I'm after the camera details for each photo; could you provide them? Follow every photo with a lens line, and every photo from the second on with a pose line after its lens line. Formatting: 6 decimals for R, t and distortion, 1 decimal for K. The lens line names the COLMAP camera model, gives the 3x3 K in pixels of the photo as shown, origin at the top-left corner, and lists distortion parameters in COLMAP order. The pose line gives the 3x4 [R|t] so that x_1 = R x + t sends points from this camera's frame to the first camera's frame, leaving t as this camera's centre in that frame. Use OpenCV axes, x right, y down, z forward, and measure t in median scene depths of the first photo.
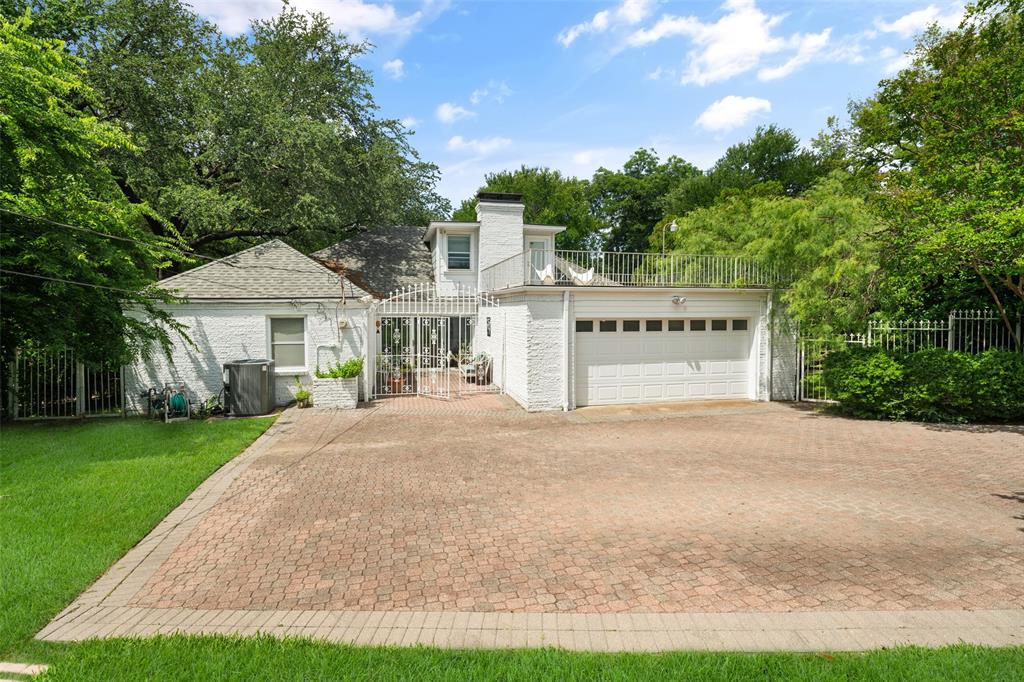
lens RADIAL K [[453.3, 0, 512.0], [0, 453.3, 341.0], [0, 0, 1]] dist [-0.001197, -0.000025]
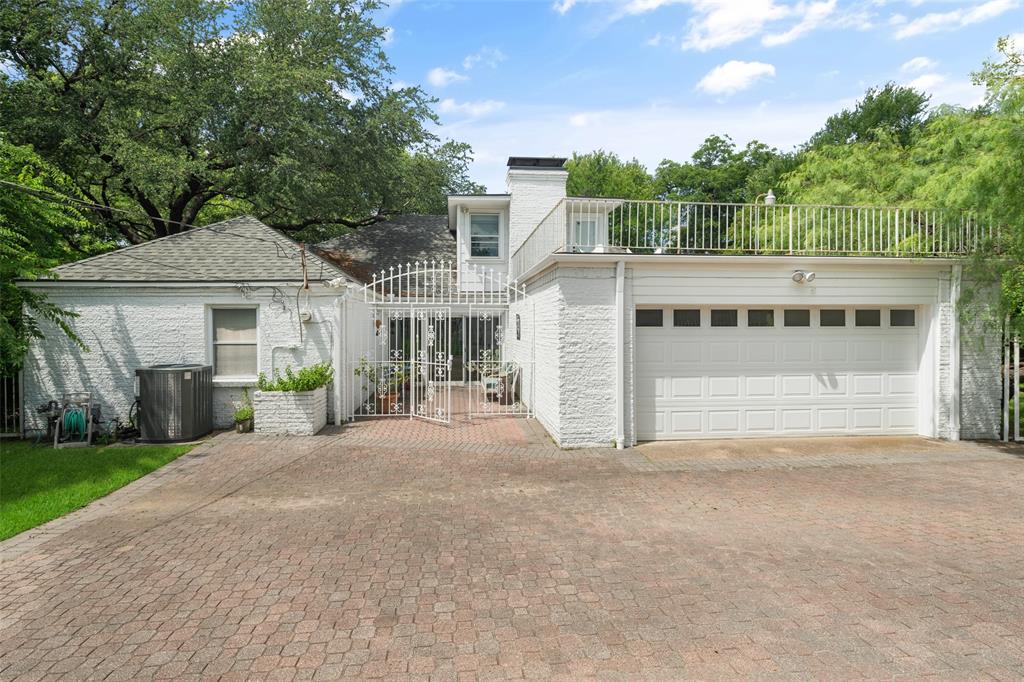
lens RADIAL K [[453.3, 0, 512.0], [0, 453.3, 341.0], [0, 0, 1]] dist [-0.001197, -0.000025]
pose [[0.991459, 0.001871, -0.130407, 0.046884], [-0.006879, 0.999255, -0.037963, 0.025835], [0.130239, 0.038536, 0.990733, 0.315943]]
